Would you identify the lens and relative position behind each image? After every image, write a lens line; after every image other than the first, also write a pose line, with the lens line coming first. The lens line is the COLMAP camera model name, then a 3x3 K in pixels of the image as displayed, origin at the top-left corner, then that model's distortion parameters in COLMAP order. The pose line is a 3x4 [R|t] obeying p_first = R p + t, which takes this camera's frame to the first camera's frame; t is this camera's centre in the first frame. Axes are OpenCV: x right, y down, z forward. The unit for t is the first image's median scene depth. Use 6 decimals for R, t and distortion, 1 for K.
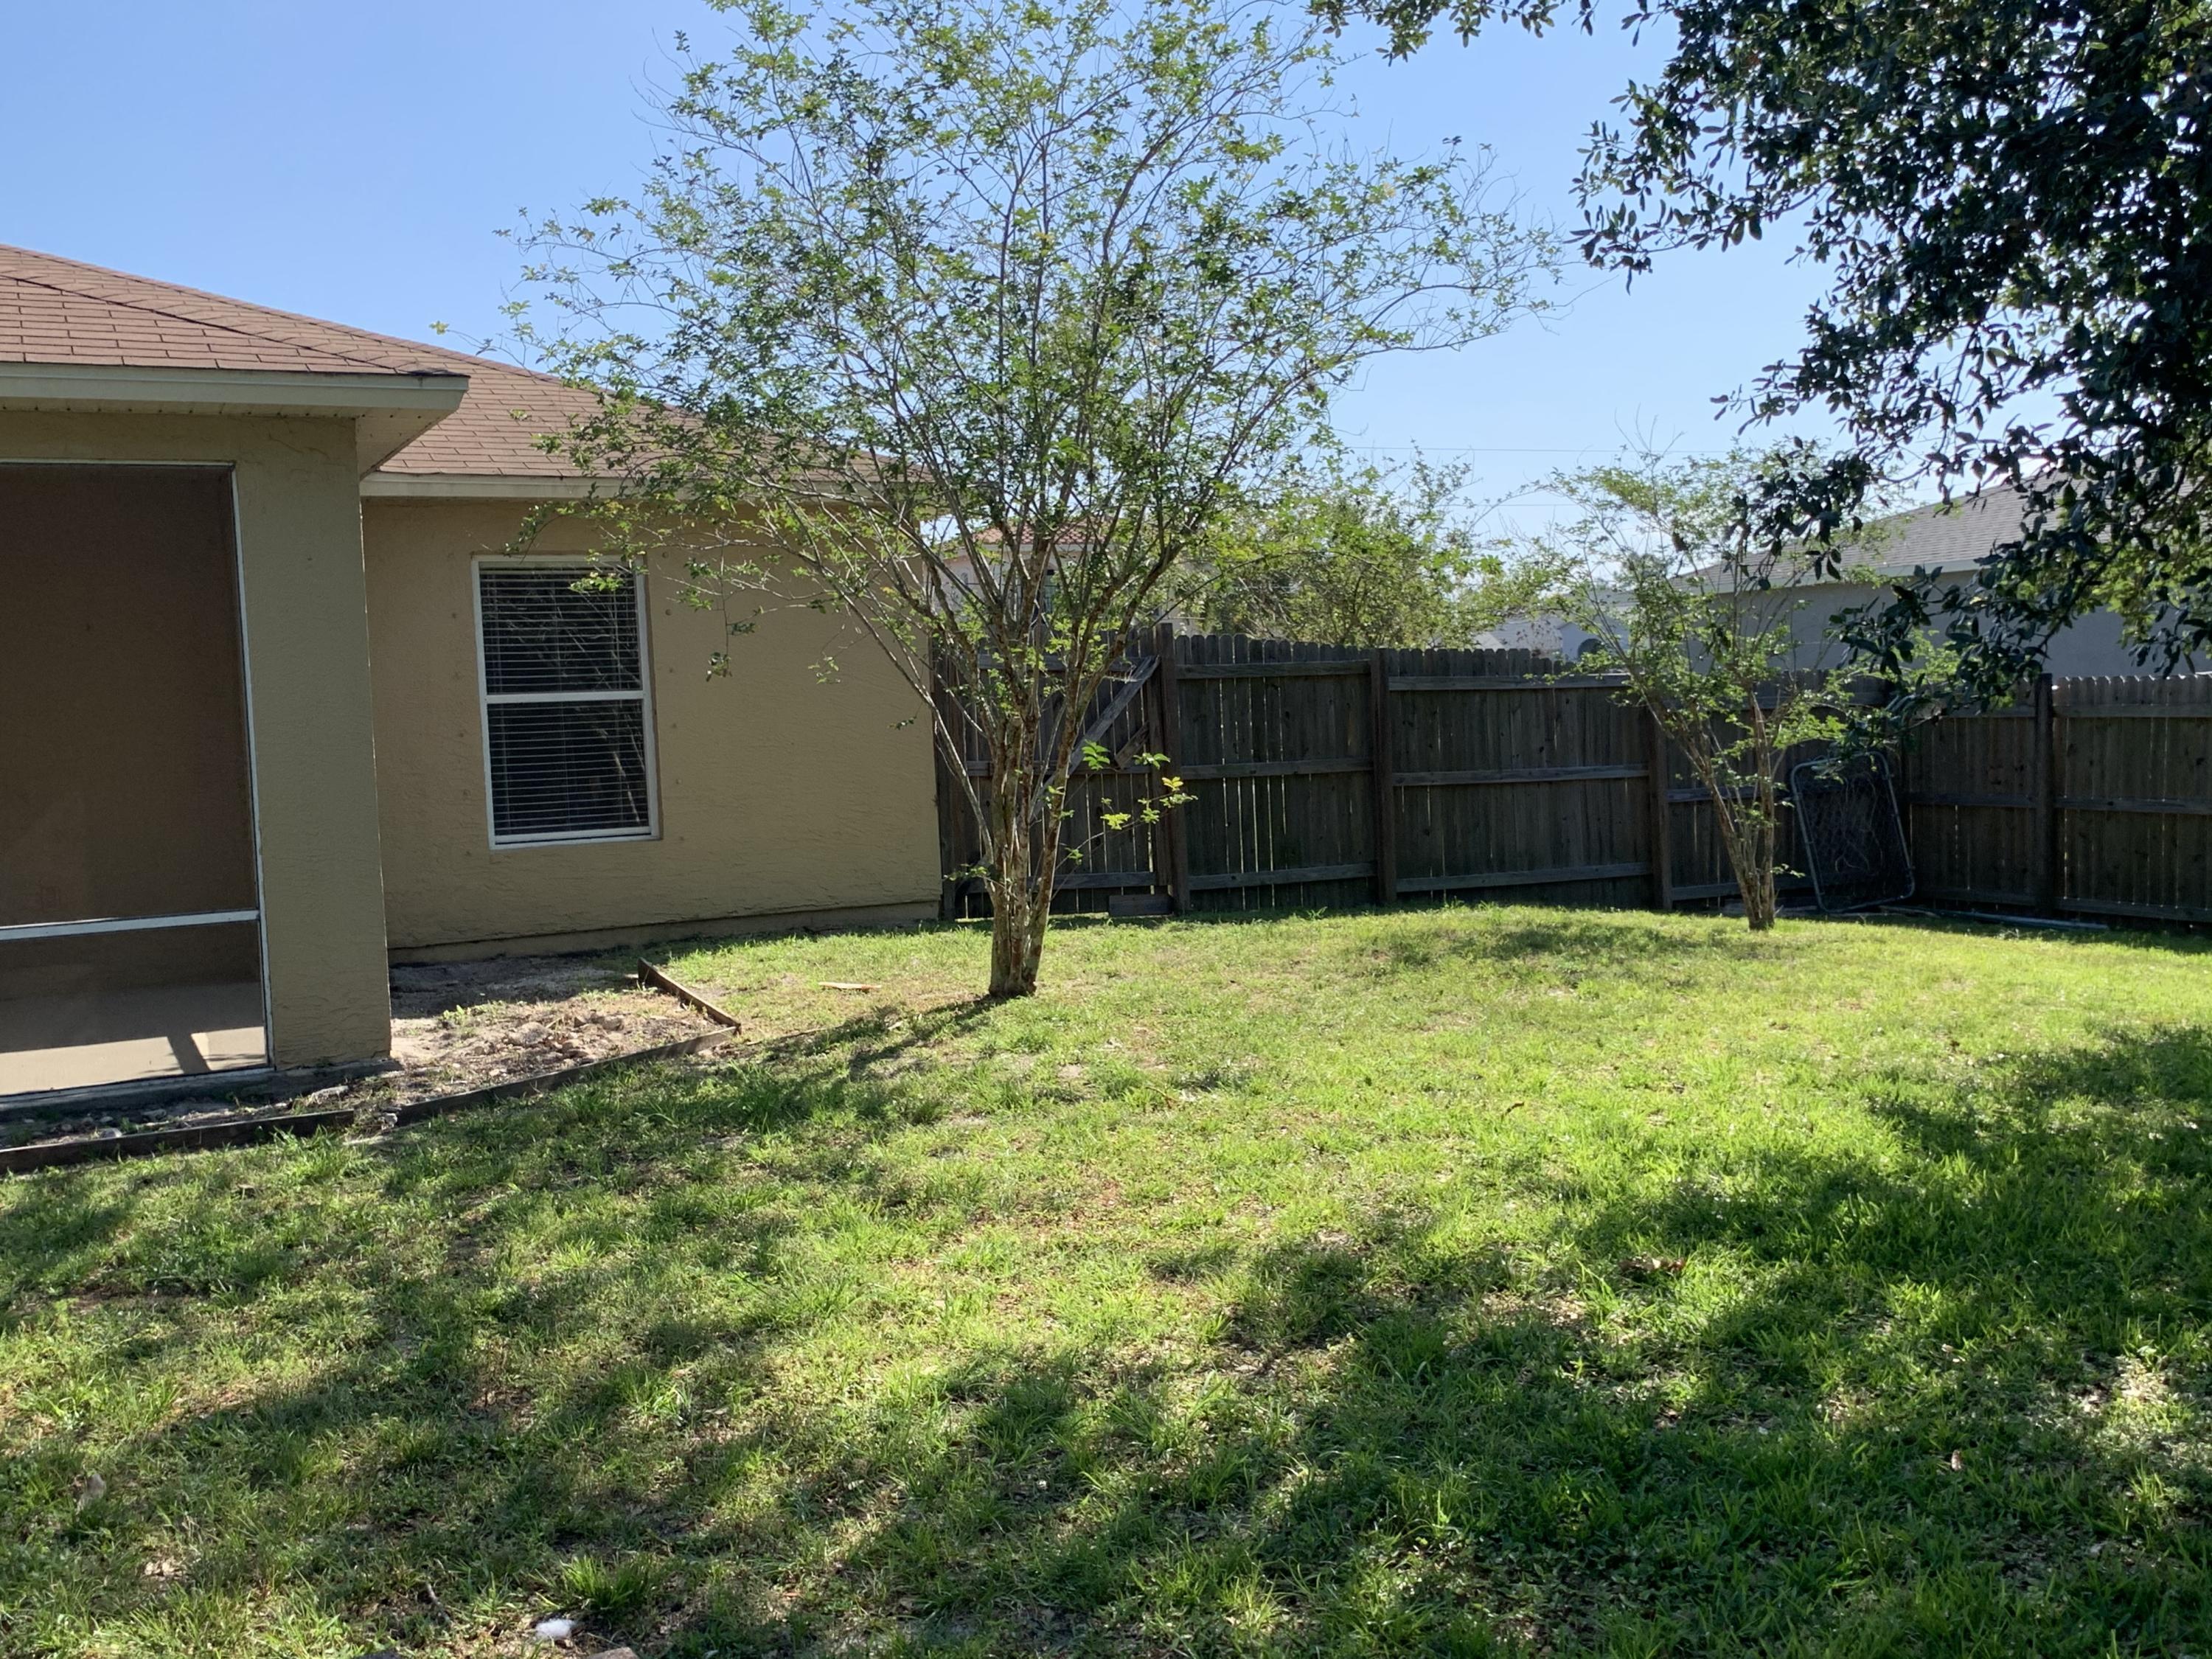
lens RADIAL K [[2131.8, 0, 1095.0], [0, 2131.8, 817.3], [0, 0, 1]] dist [0.040047, 0.000000]
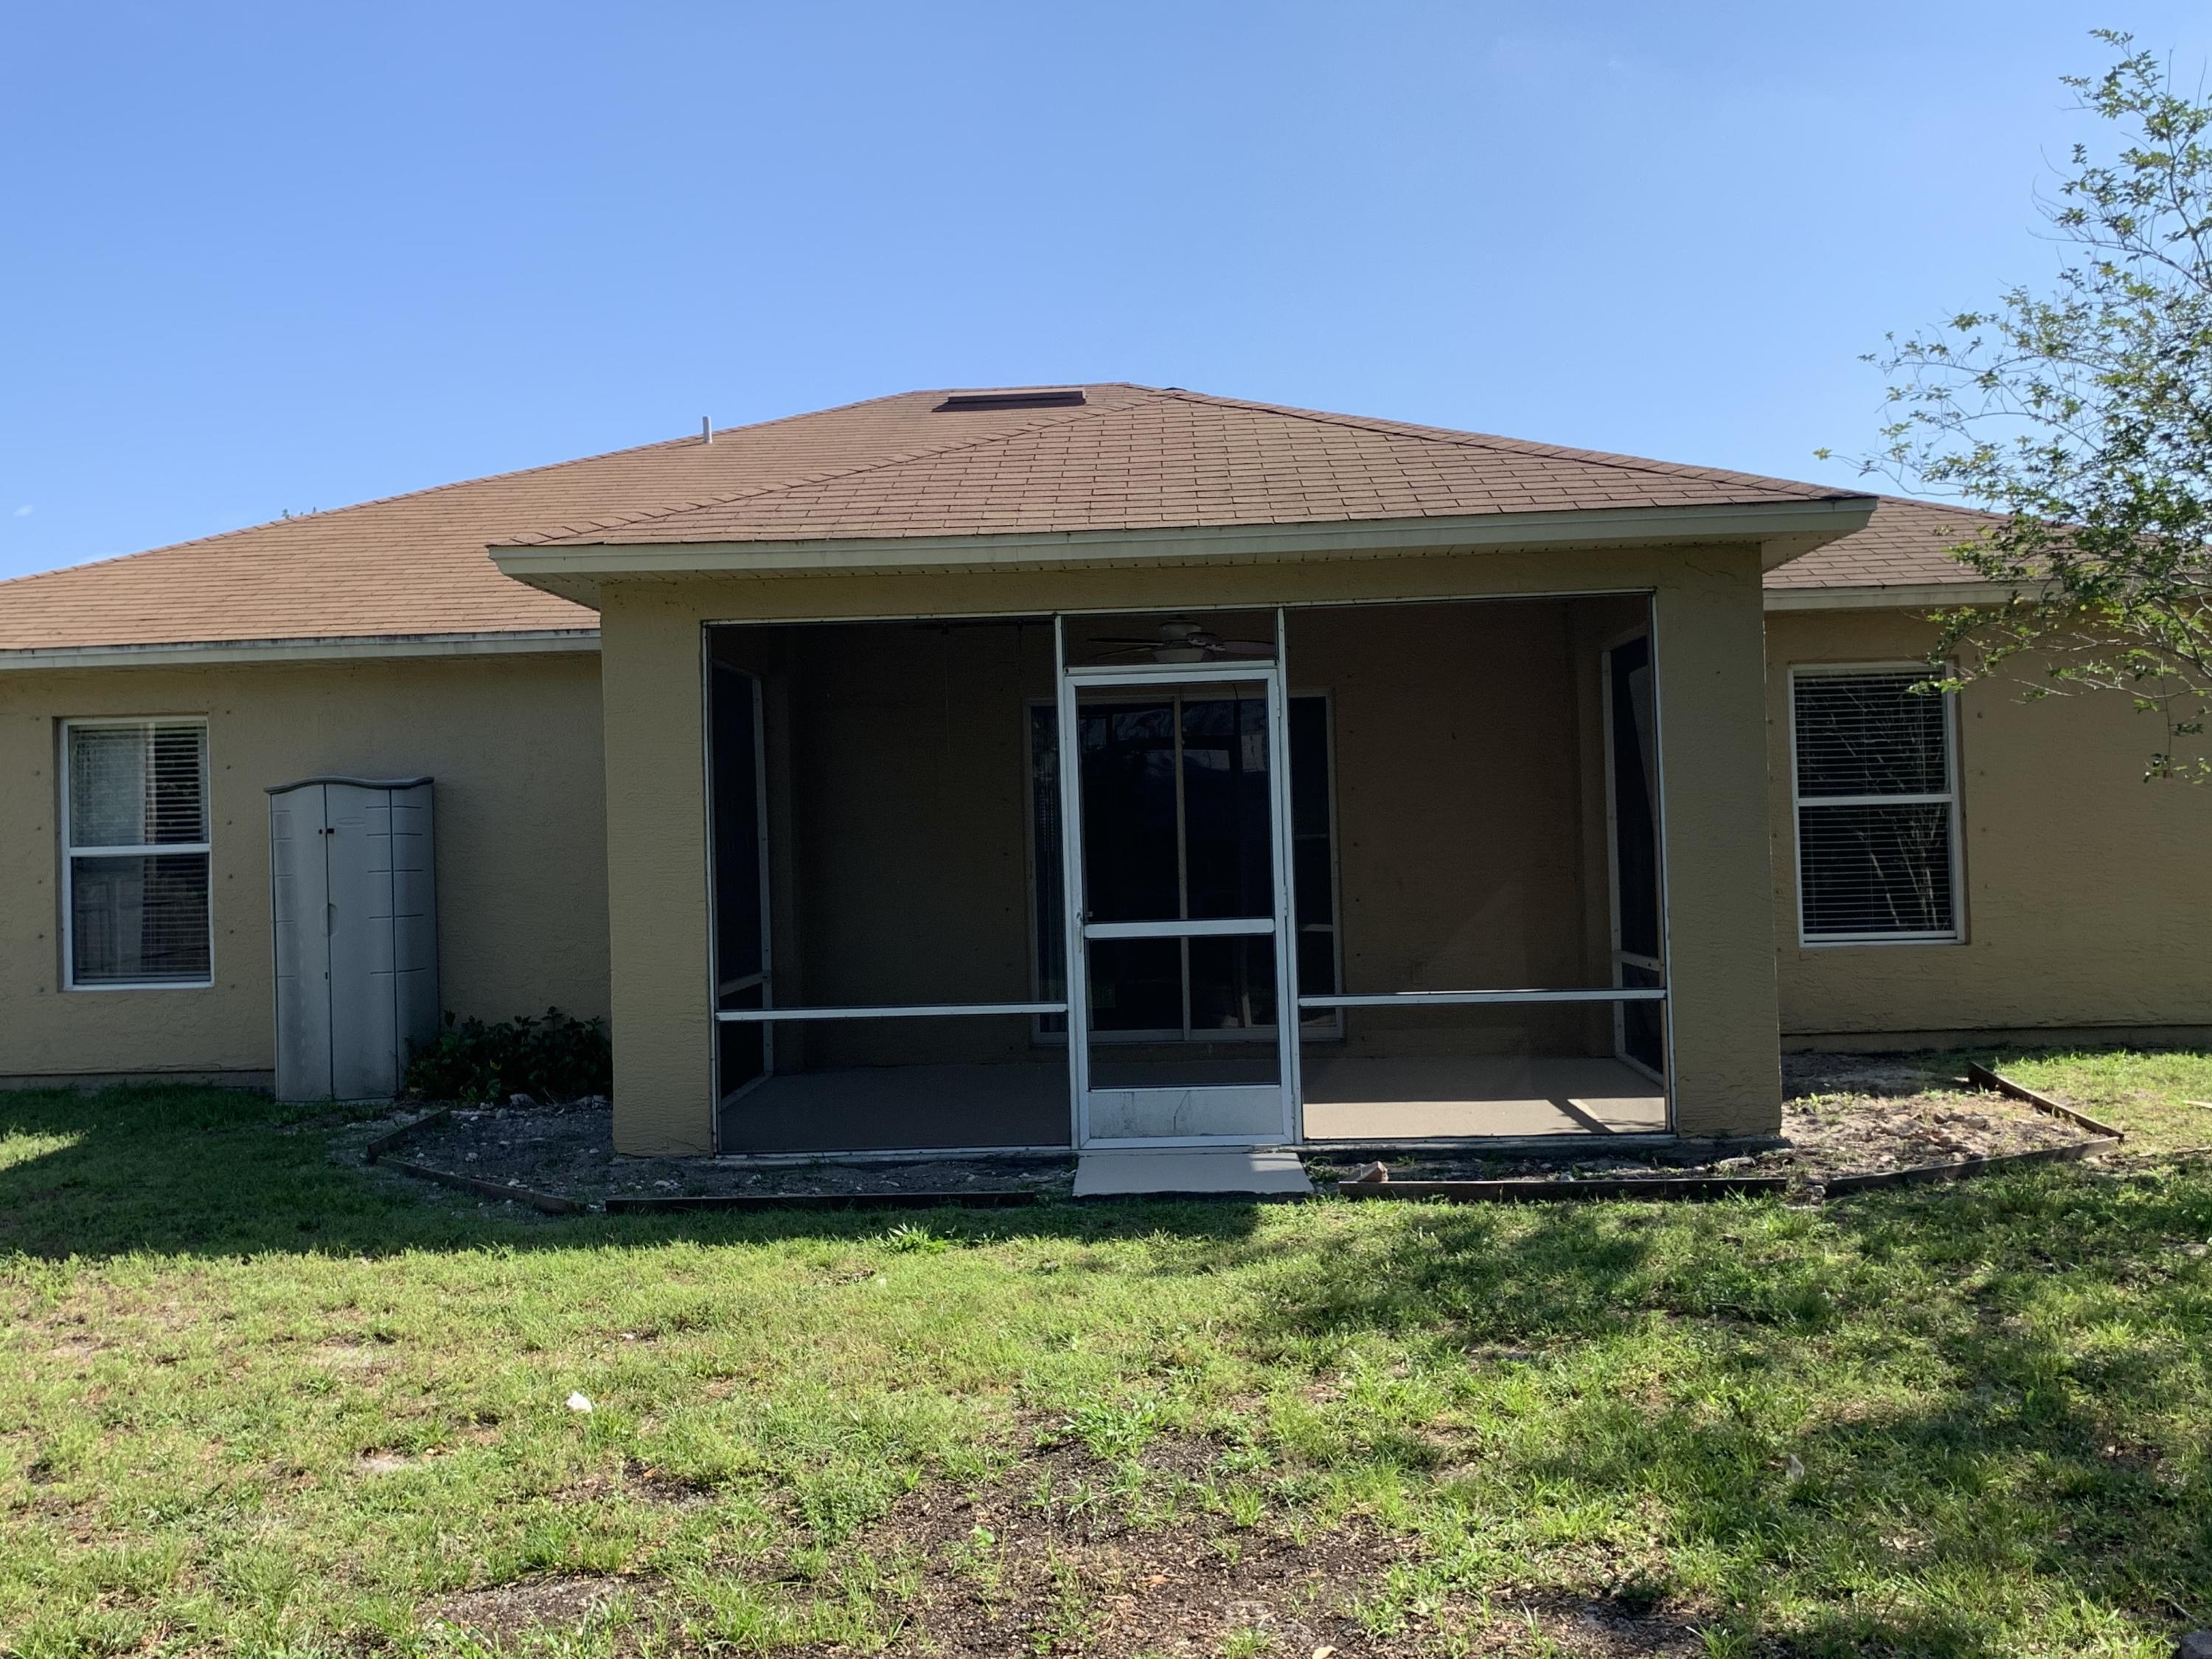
lens RADIAL K [[2131.8, 0, 1108.5], [0, 2131.8, 814.4], [0, 0, 1]] dist [0.040047, 0.000000]
pose [[0.874810, 0.010009, -0.484363, -0.099117], [-0.034776, 0.998505, -0.042176, 0.008542], [0.483217, 0.053740, 0.873850, -0.094618]]
